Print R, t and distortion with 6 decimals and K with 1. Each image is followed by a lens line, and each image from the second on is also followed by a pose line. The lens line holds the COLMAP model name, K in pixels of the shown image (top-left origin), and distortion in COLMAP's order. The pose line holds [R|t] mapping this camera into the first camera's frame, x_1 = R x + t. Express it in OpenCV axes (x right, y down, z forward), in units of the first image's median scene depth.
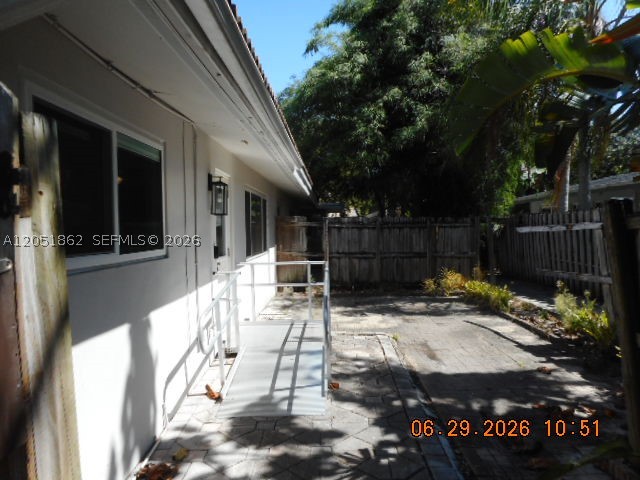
lens RADIAL K [[475.4, 0, 320.0], [0, 475.4, 240.1], [0, 0, 1]] dist [-0.011393, 0.024419]
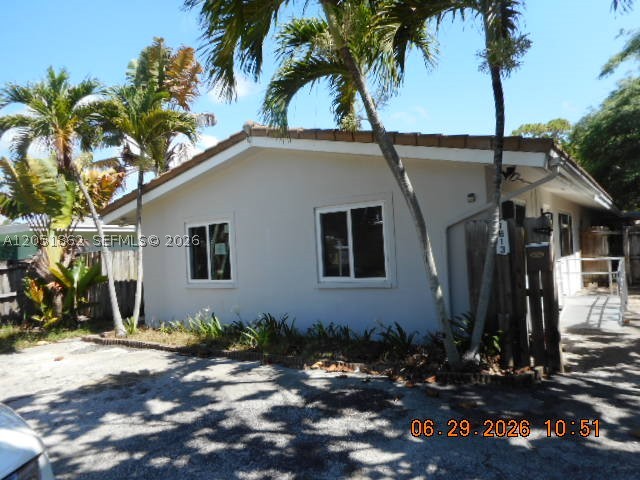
lens RADIAL K [[475.4, 0, 320.1], [0, 475.4, 238.3], [0, 0, 1]] dist [-0.011393, 0.024419]
pose [[0.836116, -0.042830, -0.546879, 0.025282], [0.024347, 0.998862, -0.041004, 0.014957], [0.548013, 0.020969, 0.836207, -0.522122]]
